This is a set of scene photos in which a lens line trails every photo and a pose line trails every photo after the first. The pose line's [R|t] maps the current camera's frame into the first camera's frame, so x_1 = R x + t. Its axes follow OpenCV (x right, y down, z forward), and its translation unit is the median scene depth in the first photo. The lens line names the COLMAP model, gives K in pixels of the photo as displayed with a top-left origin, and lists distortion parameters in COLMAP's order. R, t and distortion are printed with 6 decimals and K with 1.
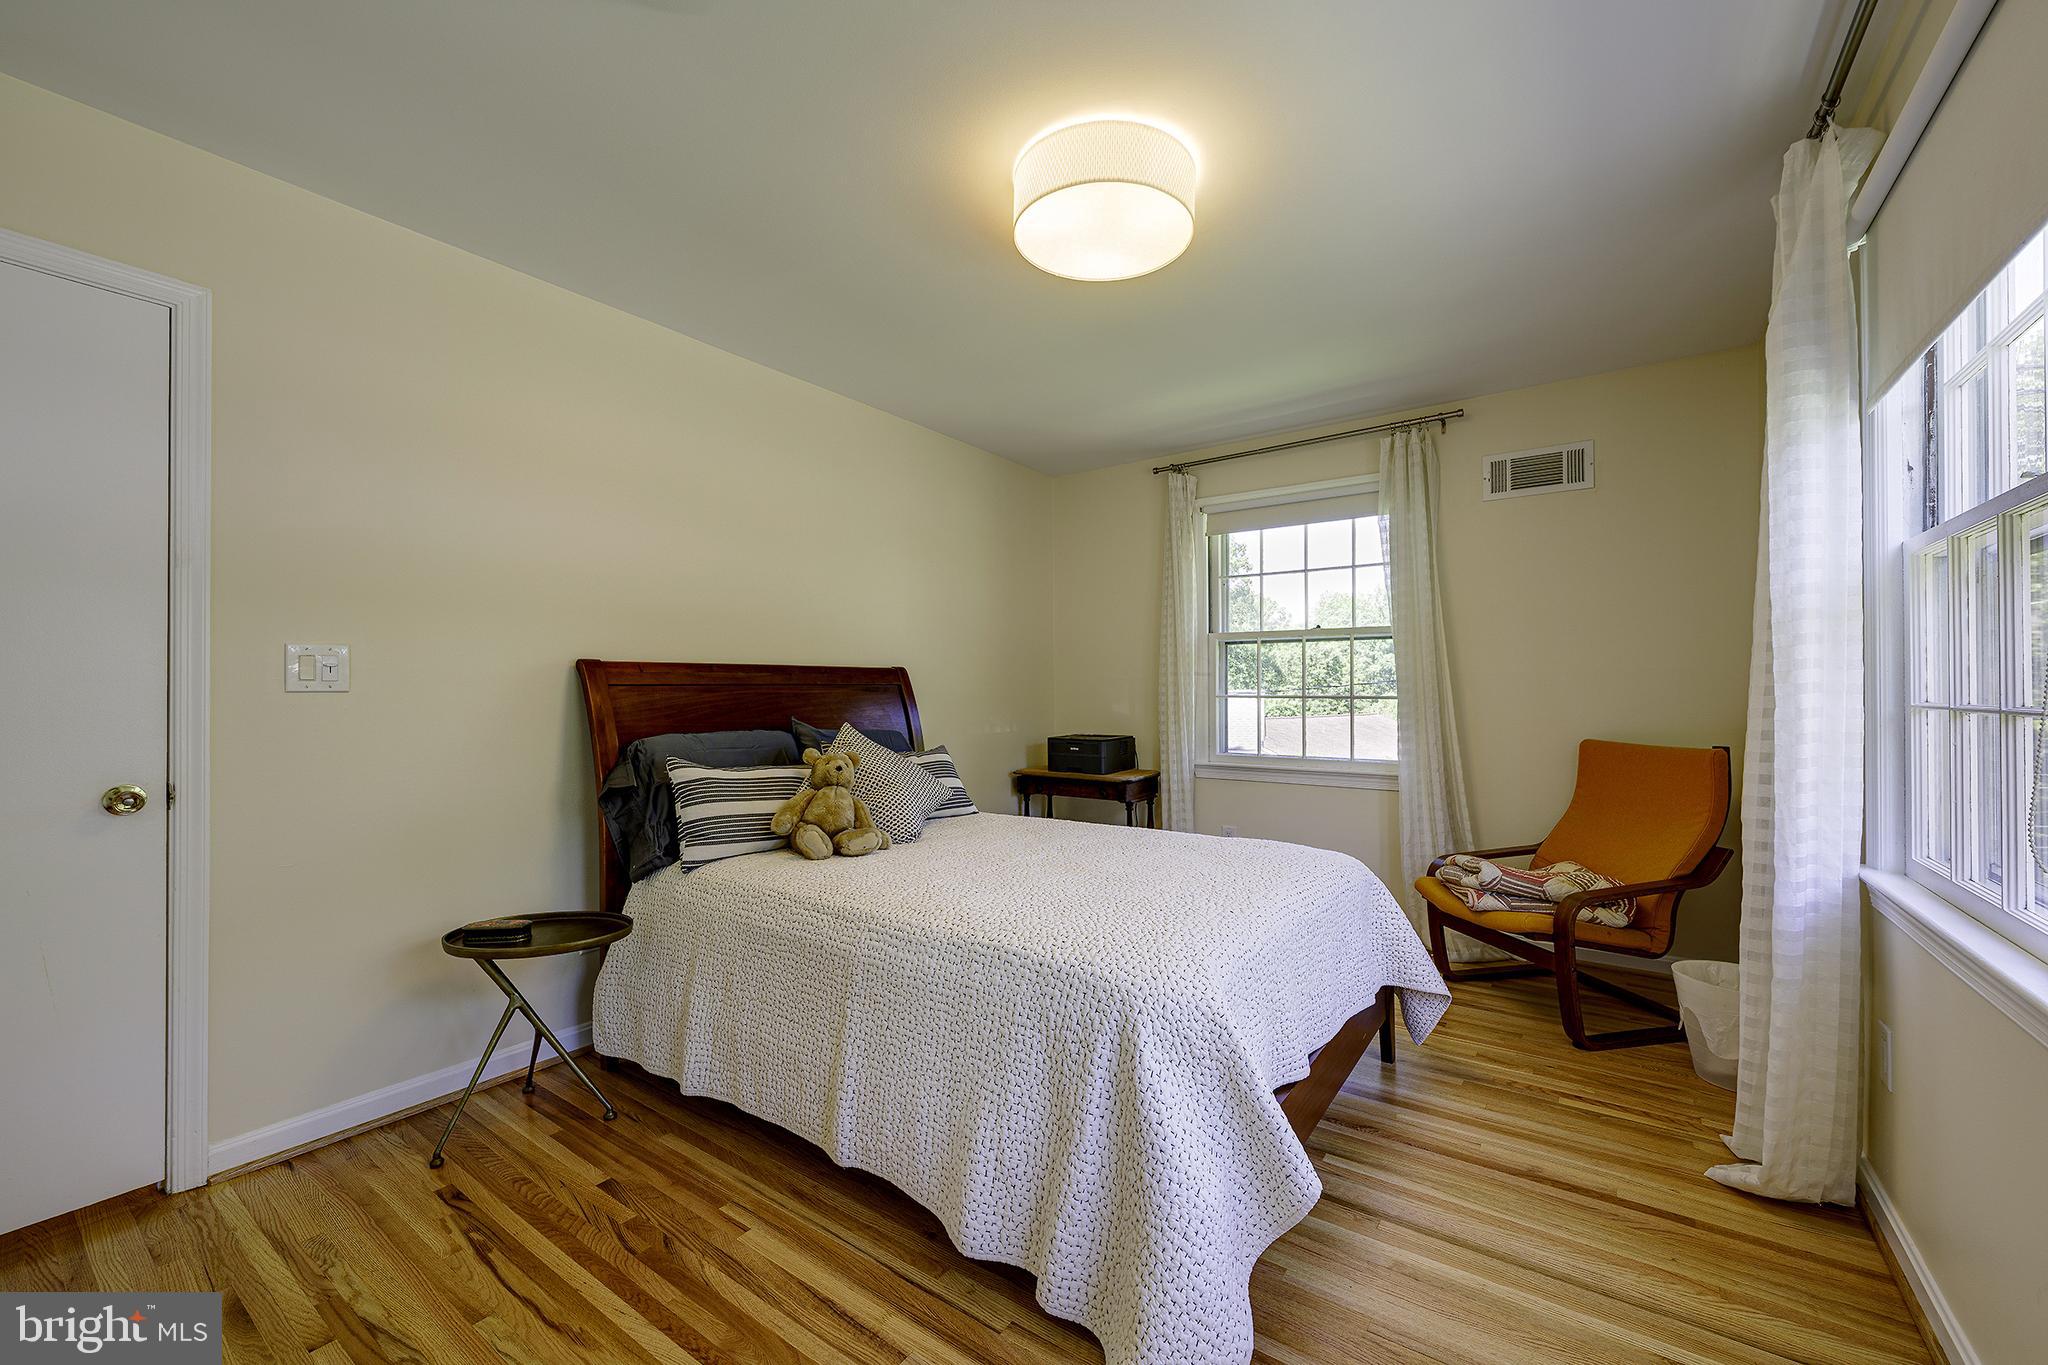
lens RADIAL K [[804.6, 0, 1029.0], [0, 804.6, 683.1], [0, 0, 1]] dist [-0.005324, 0.000402]
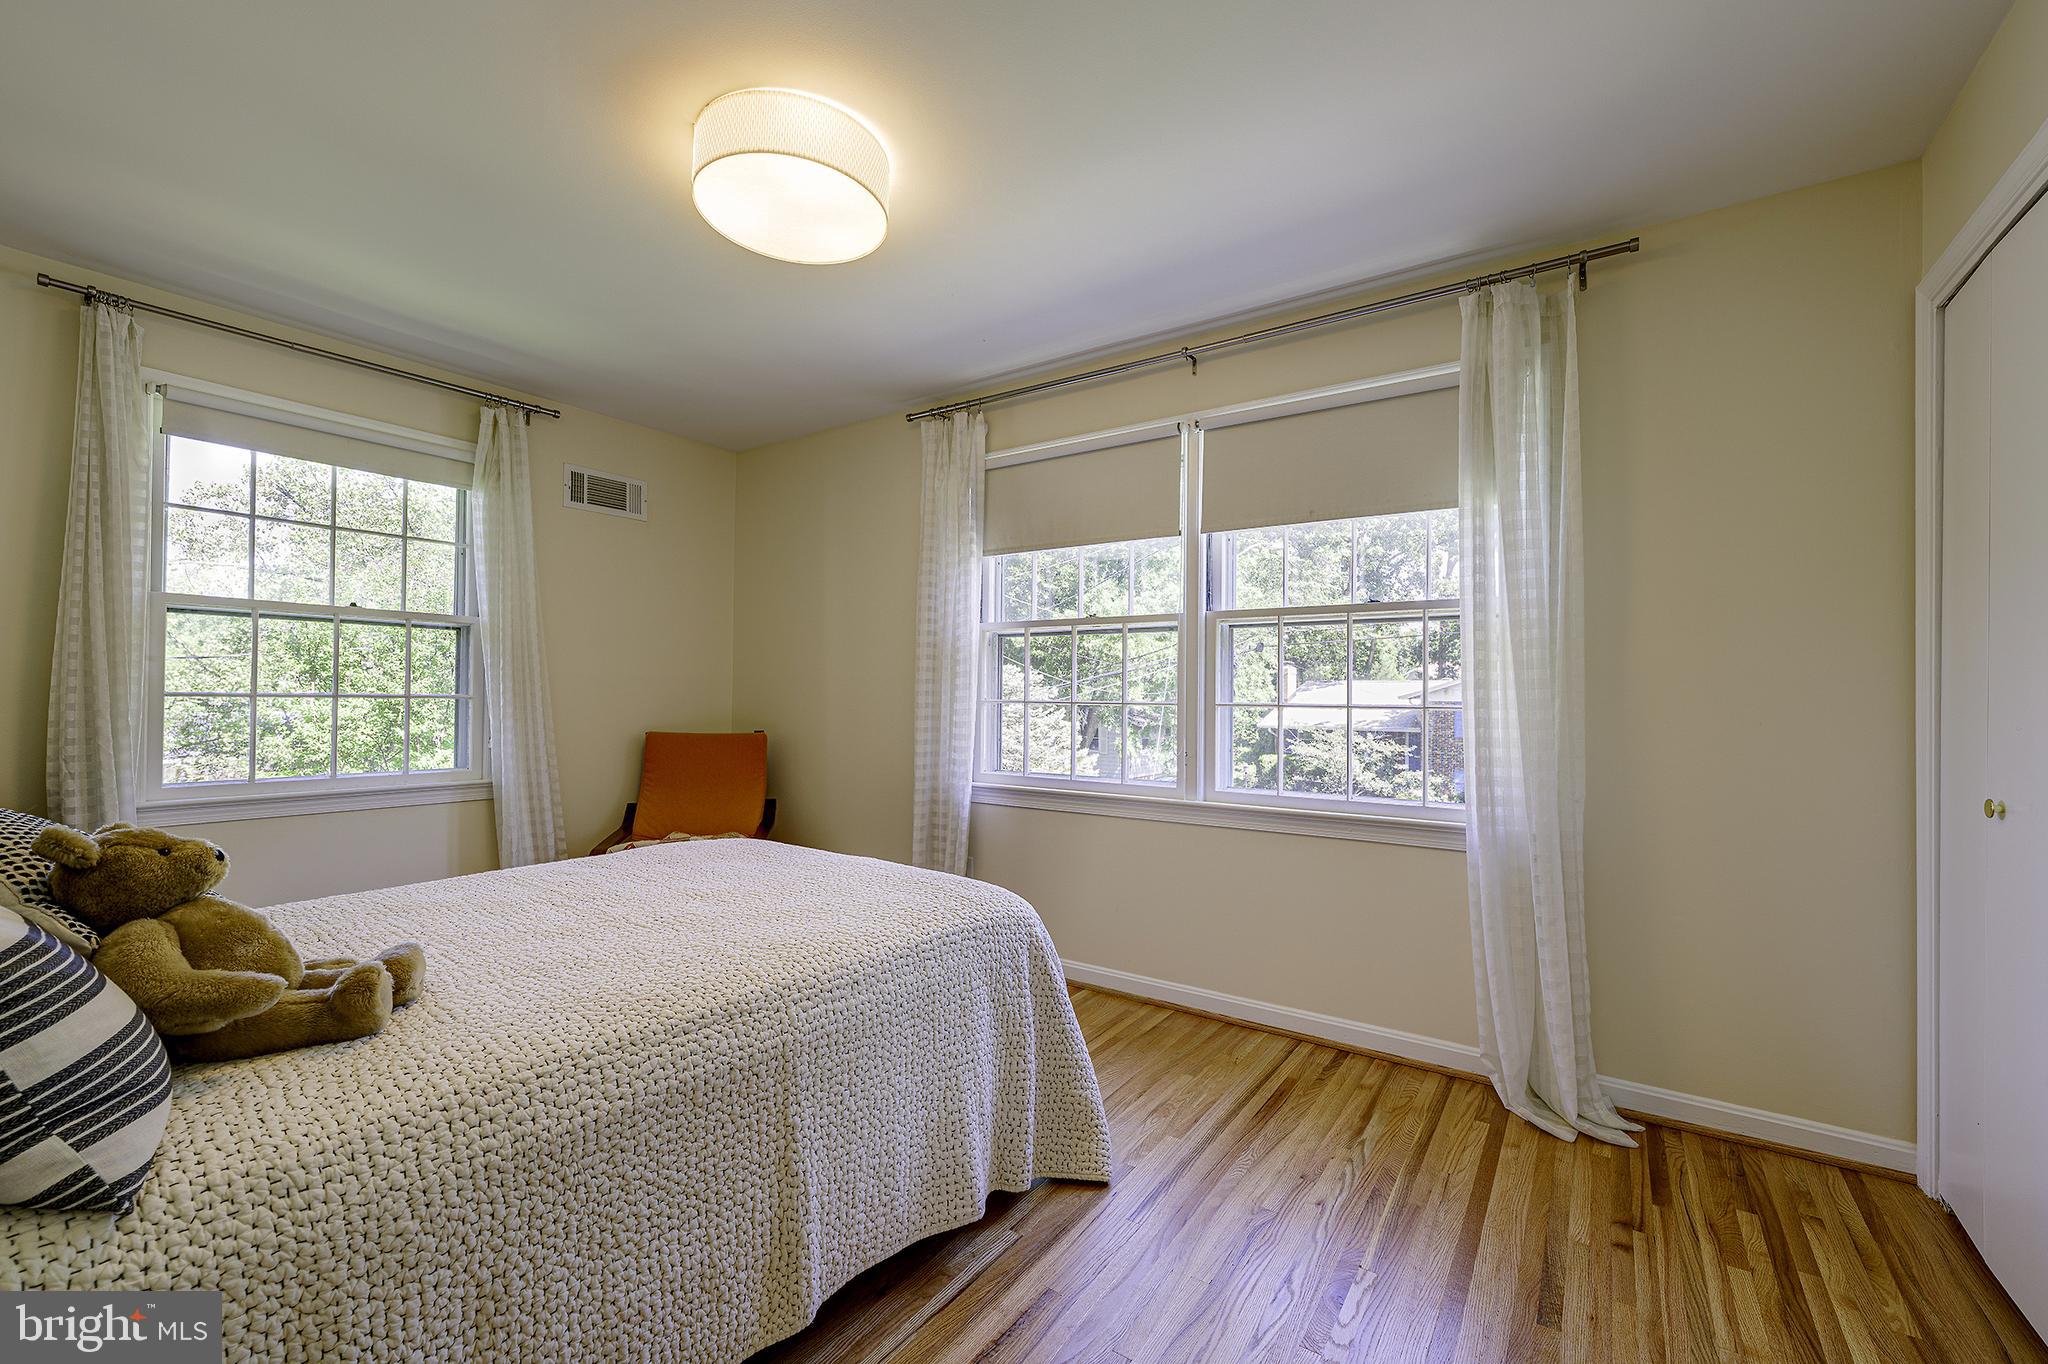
lens RADIAL K [[881.6, 0, 1005.0], [0, 881.6, 676.2], [0, 0, 1]] dist [-0.001694, 0.000043]
pose [[-0.020248, 0.024929, 0.999484, -0.559645], [-0.021801, 0.999440, -0.025369, 0.007939], [-0.999557, -0.022303, -0.019694, 0.441809]]
